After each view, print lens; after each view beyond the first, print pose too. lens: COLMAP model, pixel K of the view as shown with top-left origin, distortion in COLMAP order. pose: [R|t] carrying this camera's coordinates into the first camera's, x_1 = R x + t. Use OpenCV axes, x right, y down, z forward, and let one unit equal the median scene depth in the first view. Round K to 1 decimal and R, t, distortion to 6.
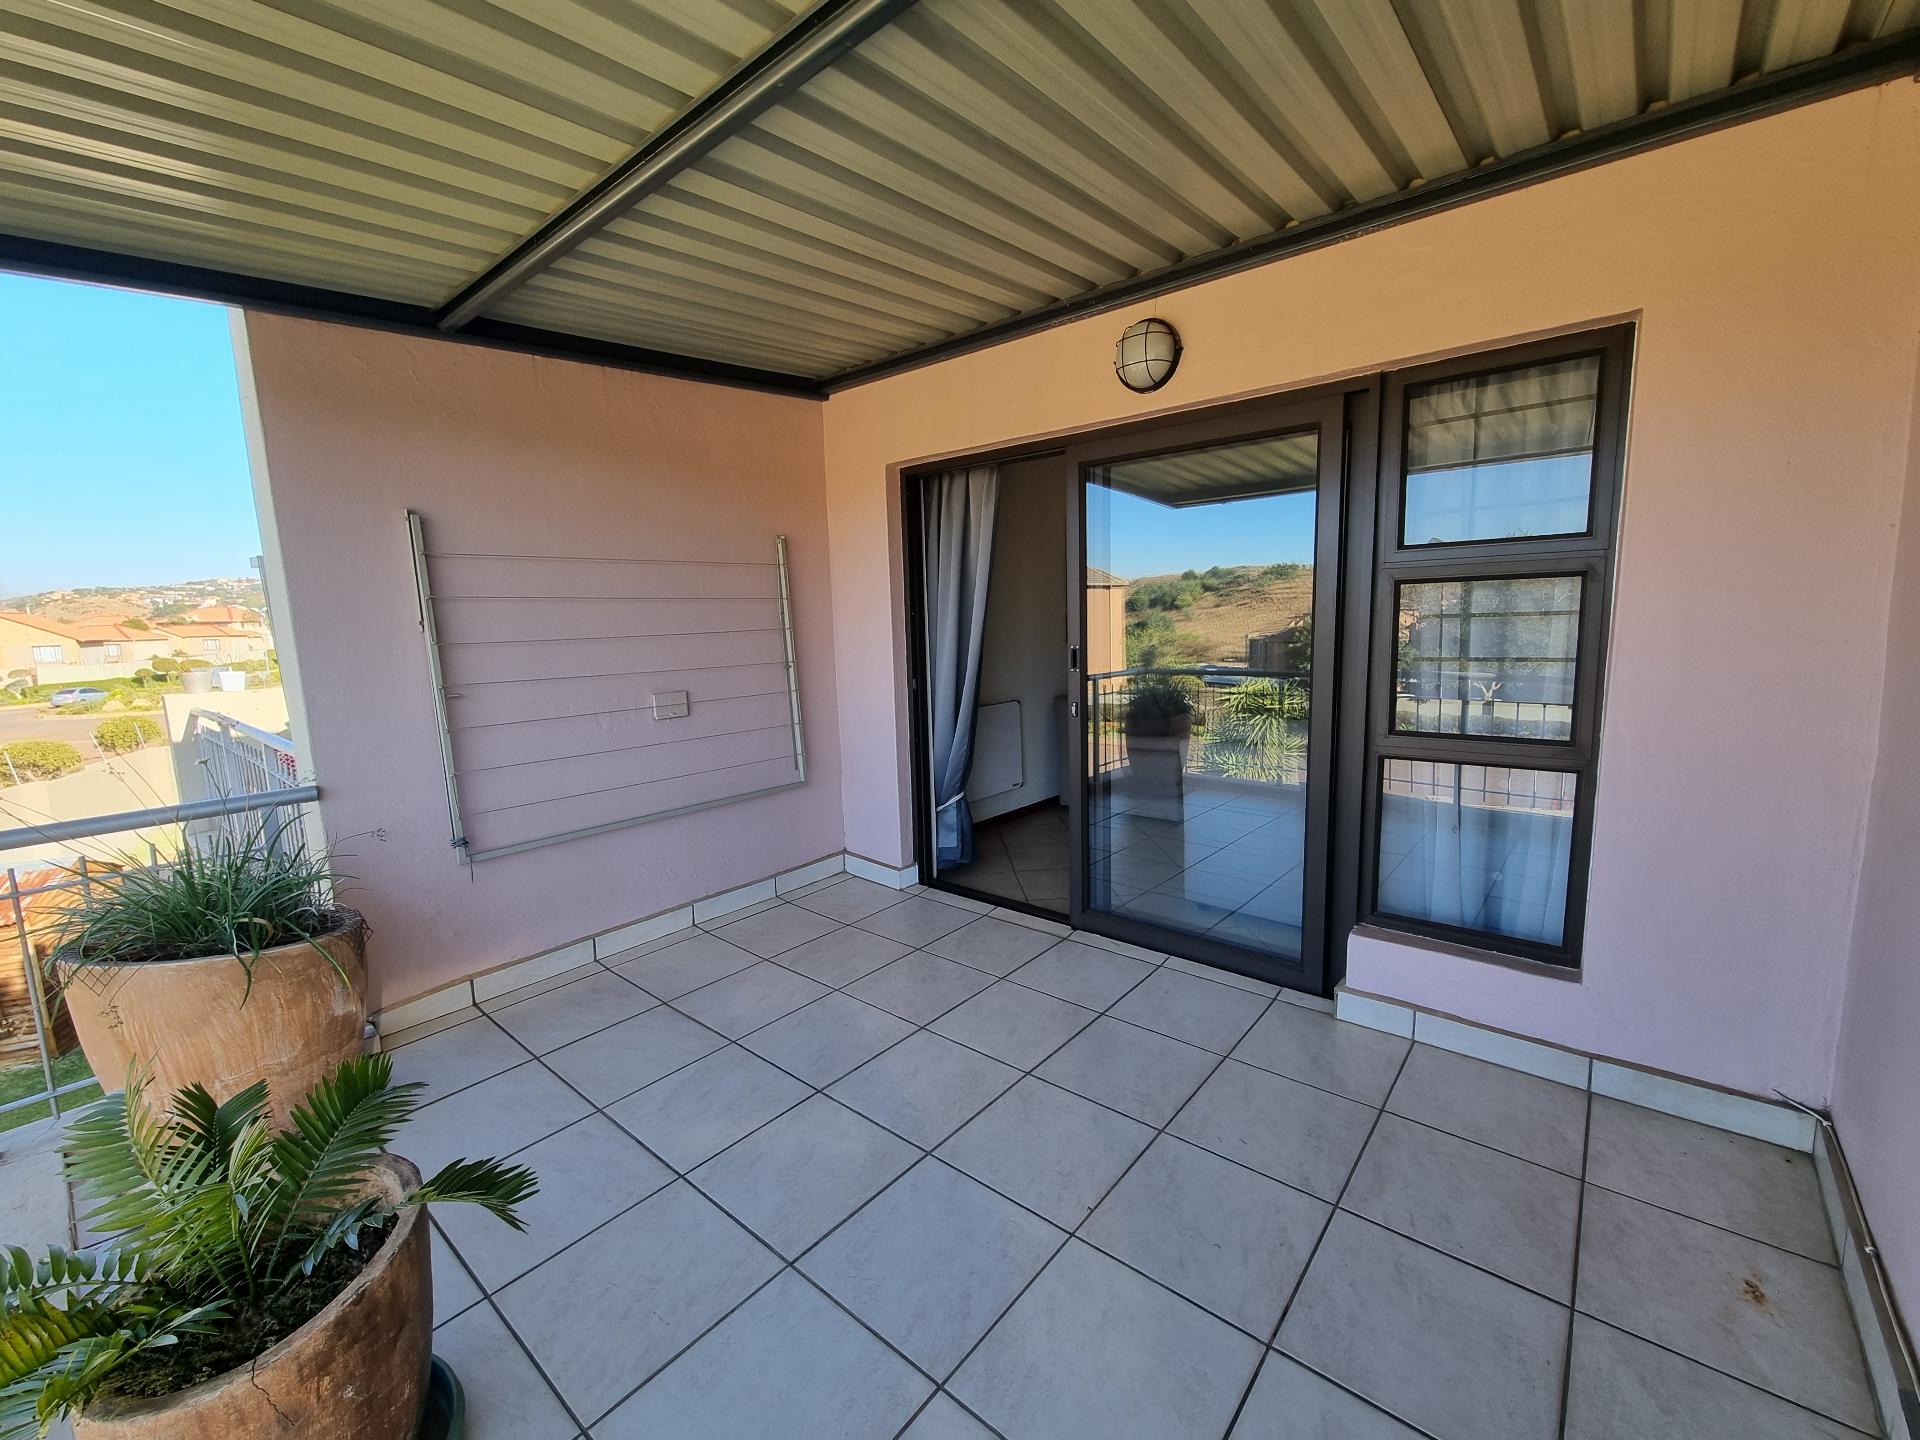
lens RADIAL K [[784.2, 0, 980.3], [0, 784.2, 720.0], [0, 0, 1]] dist [0.005289, -0.004655]
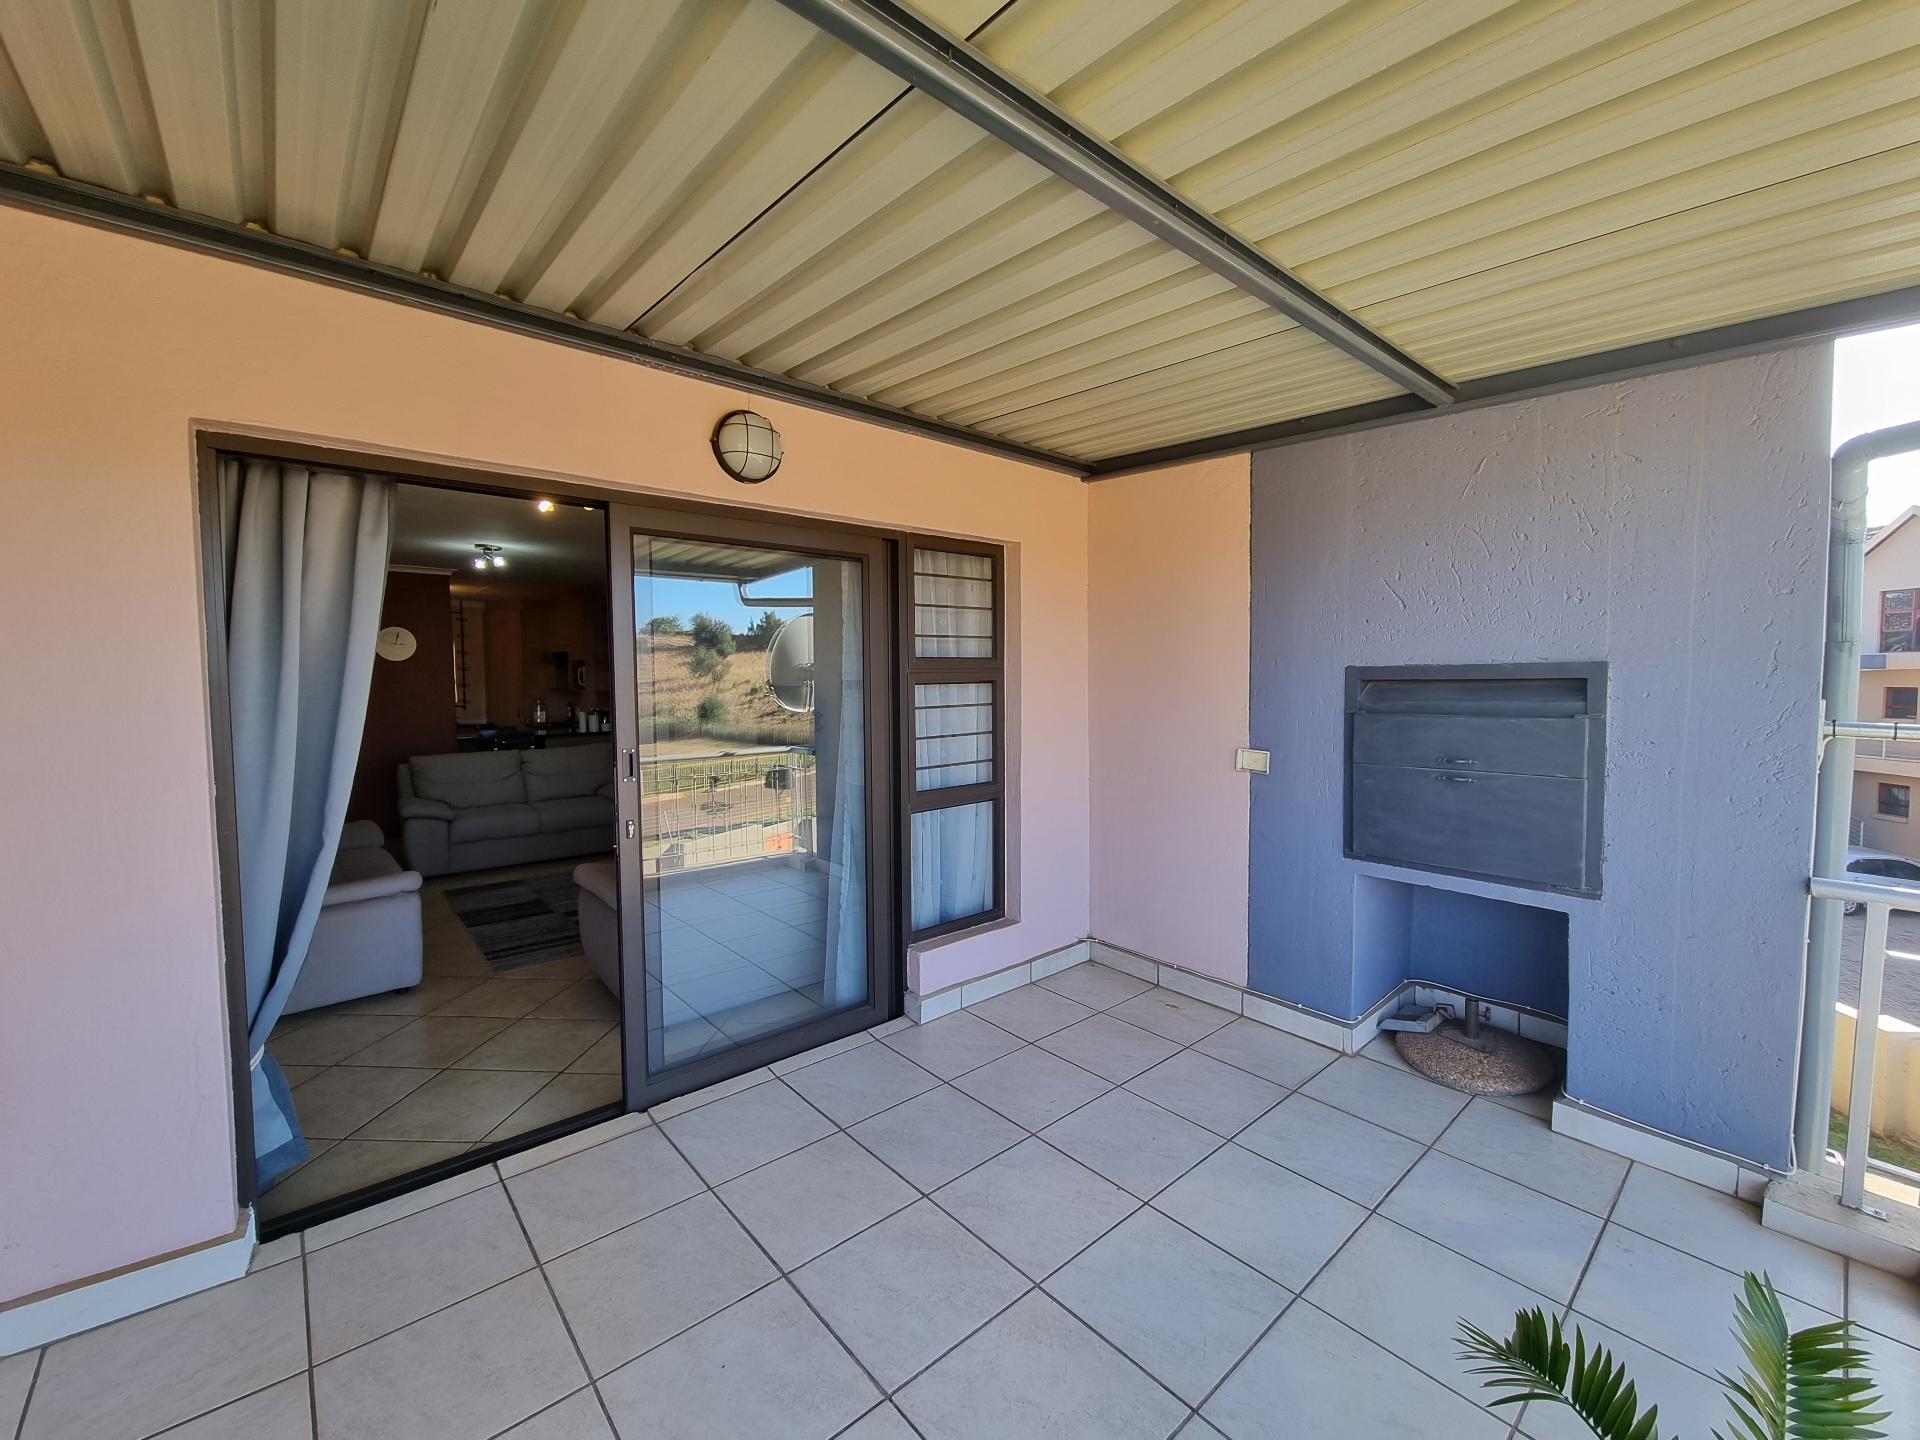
lens RADIAL K [[784.2, 0, 980.3], [0, 784.2, 720.0], [0, 0, 1]] dist [0.005289, -0.004655]
pose [[0.144928, -0.026519, 0.989087, -0.792702], [0.136471, 0.990622, 0.006563, -0.102817], [-0.979985, 0.134031, 0.147188, 0.679838]]
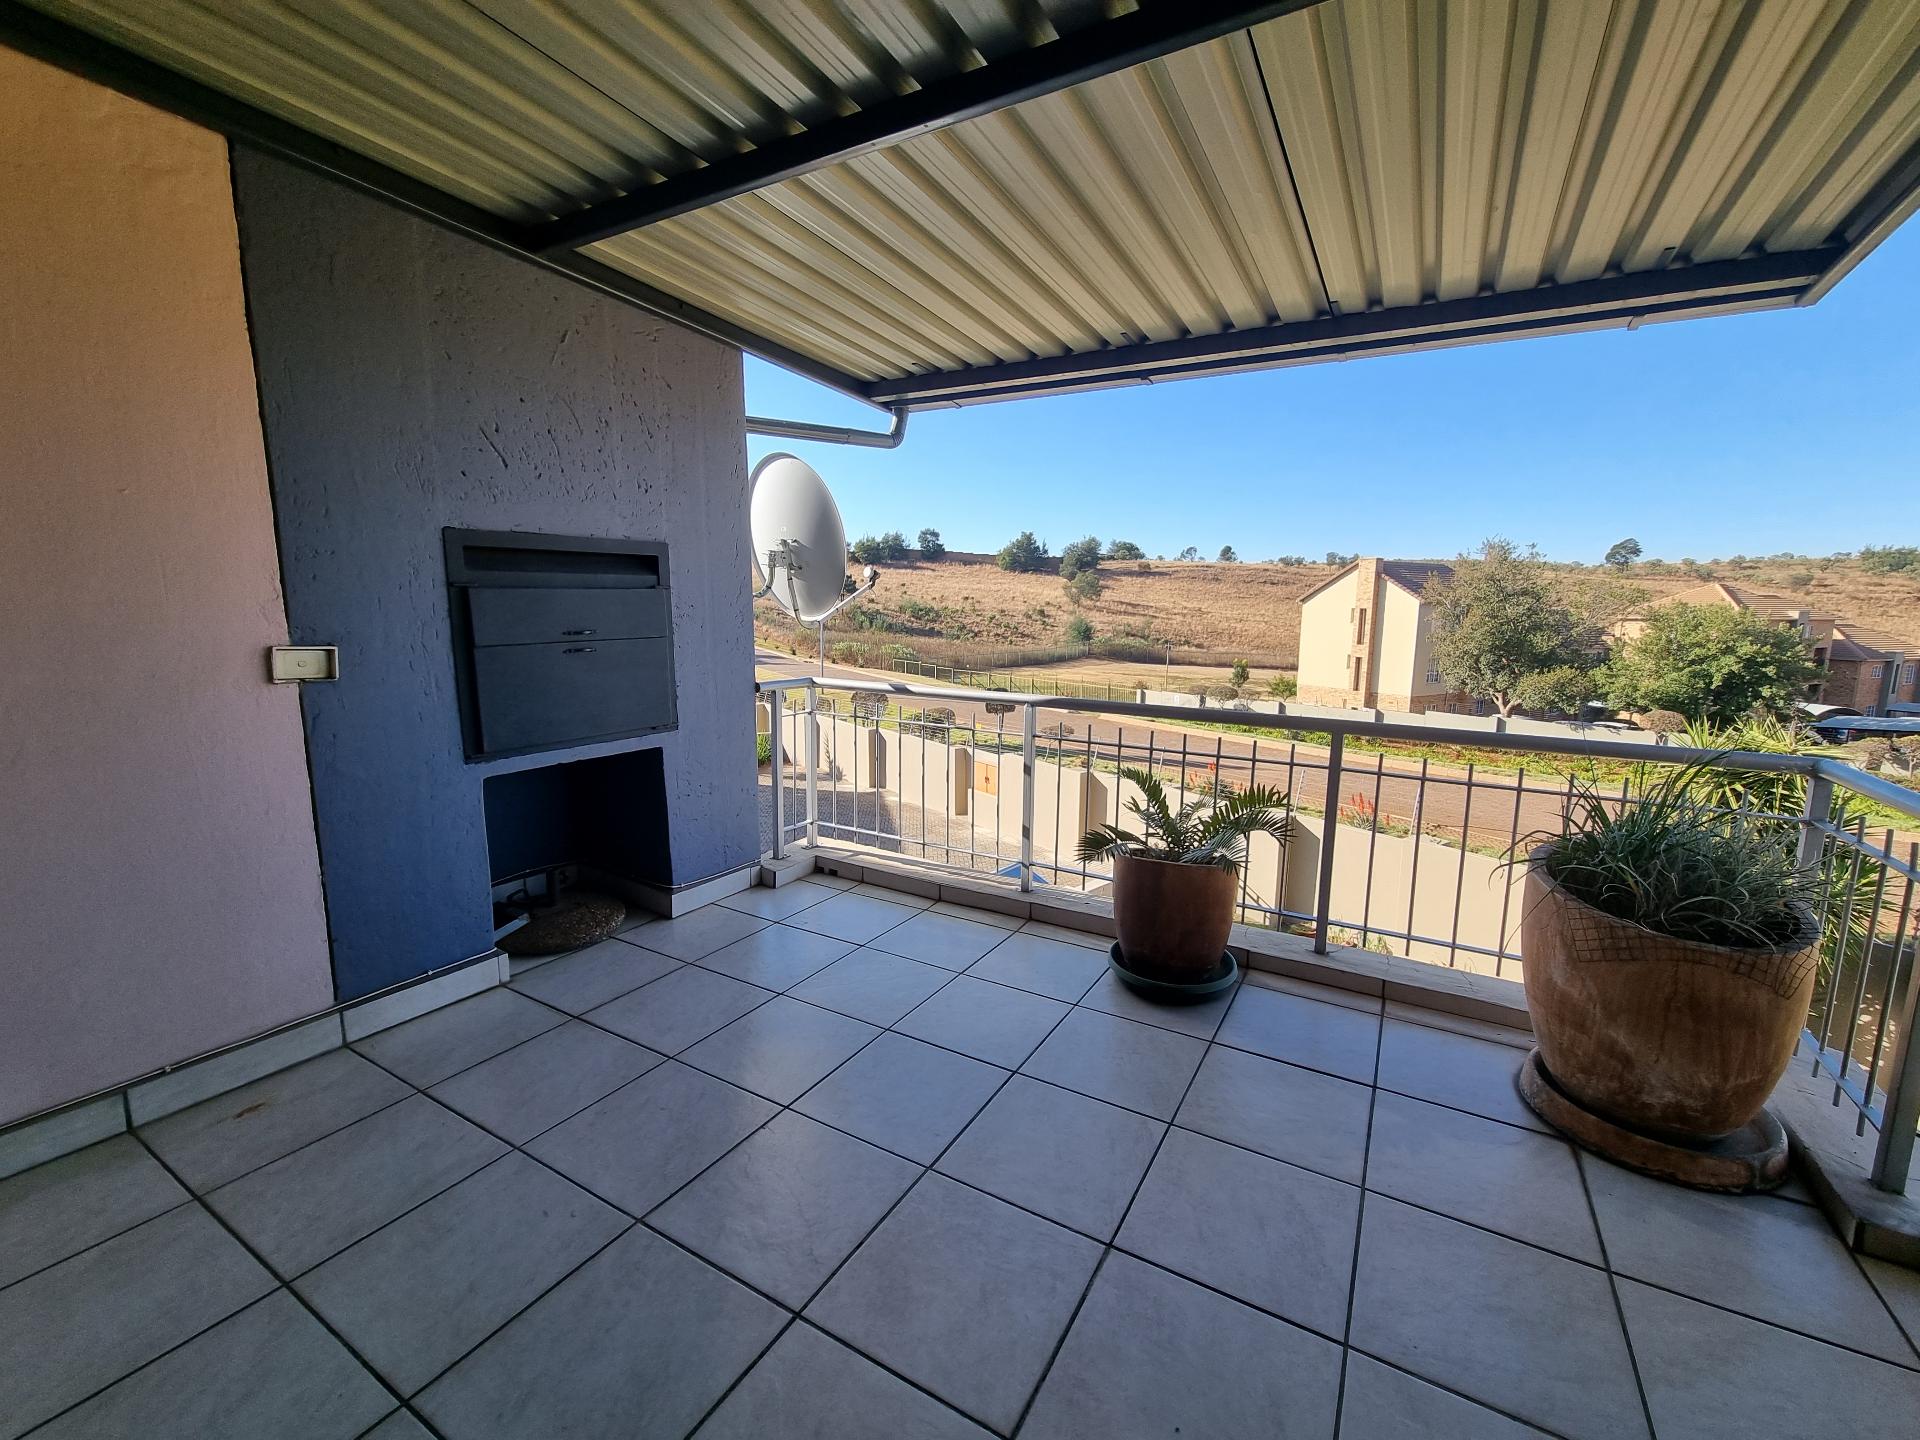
lens RADIAL K [[784.2, 0, 980.3], [0, 784.2, 720.0], [0, 0, 1]] dist [0.005289, -0.004655]
pose [[-0.984160, 0.045813, -0.171259, 0.005437], [-0.005425, 0.957797, 0.287394, -0.154163], [0.177198, 0.283771, -0.942377, 1.381243]]
